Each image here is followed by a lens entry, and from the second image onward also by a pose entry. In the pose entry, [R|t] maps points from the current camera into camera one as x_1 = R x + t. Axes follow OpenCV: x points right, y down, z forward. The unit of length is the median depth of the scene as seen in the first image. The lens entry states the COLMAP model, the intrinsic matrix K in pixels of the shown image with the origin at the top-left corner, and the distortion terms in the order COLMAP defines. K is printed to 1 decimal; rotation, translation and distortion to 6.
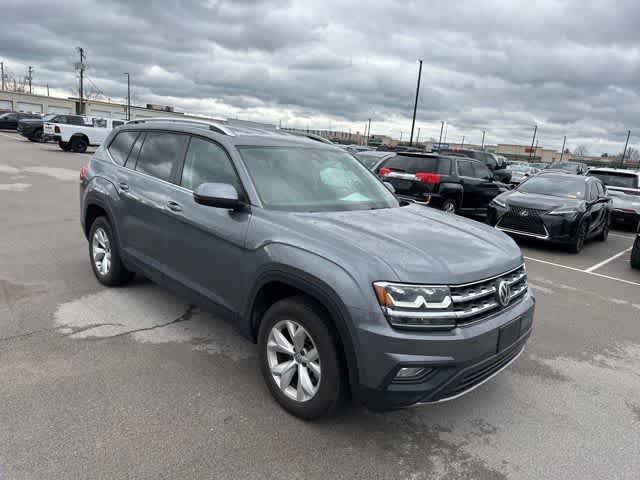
lens RADIAL K [[447.5, 0, 314.9], [0, 447.5, 244.2], [0, 0, 1]] dist [0.038565, -0.040185]
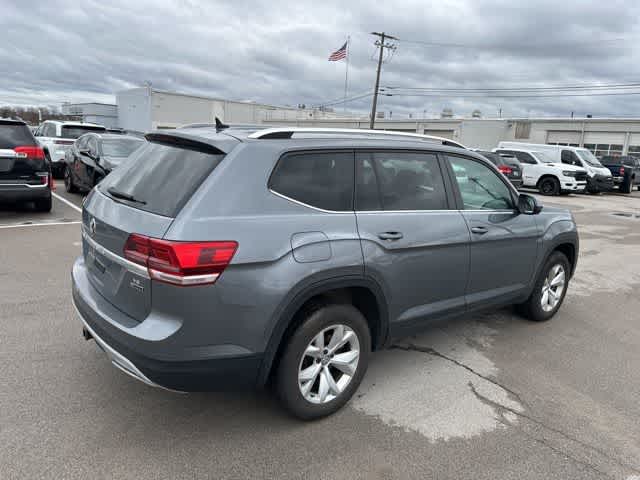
lens RADIAL K [[447.5, 0, 320.0], [0, 447.5, 237.5], [0, 0, 1]] dist [0.038565, -0.040185]
pose [[0.114188, -0.287574, 0.950927, -1.226663], [0.160080, 0.950006, 0.268073, -0.370736], [-0.980477, 0.121613, 0.154514, 1.136558]]
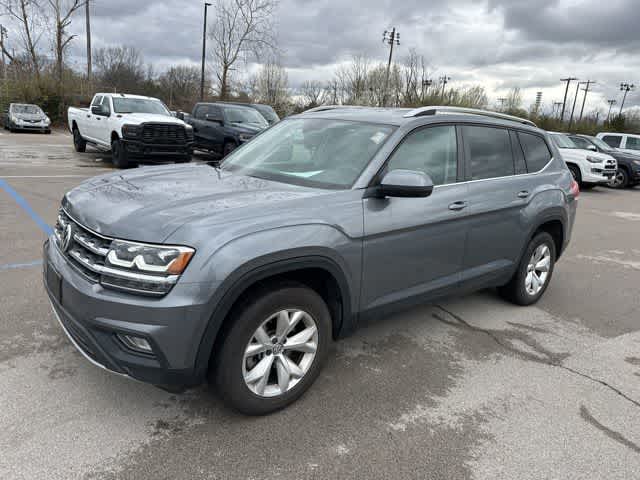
lens RADIAL K [[447.5, 0, 320.4], [0, 447.5, 239.1], [0, 0, 1]] dist [0.038565, -0.040185]
pose [[-0.083795, 0.159426, -0.983647, 0.921741], [-0.296206, 0.938516, 0.177344, -0.142675], [0.951441, 0.306222, -0.031420, 1.103343]]
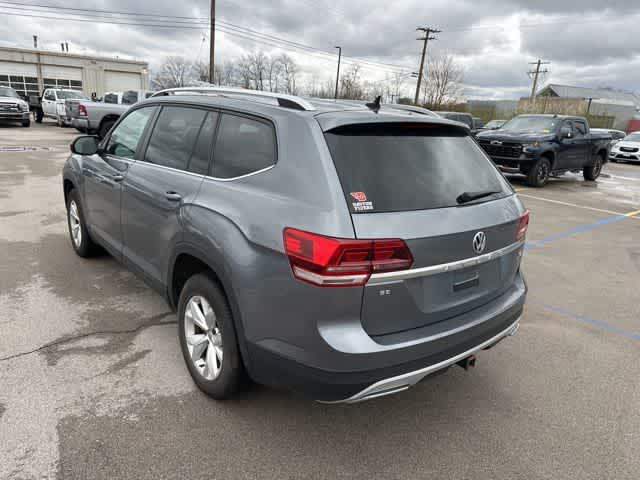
lens RADIAL K [[447.5, 0, 316.0], [0, 447.5, 250.1], [0, 0, 1]] dist [0.038565, -0.040185]
pose [[-0.984994, -0.162887, 0.057050, -0.430510], [-0.112610, 0.857054, 0.502770, -0.515310], [-0.130790, 0.488801, -0.862536, 2.128727]]
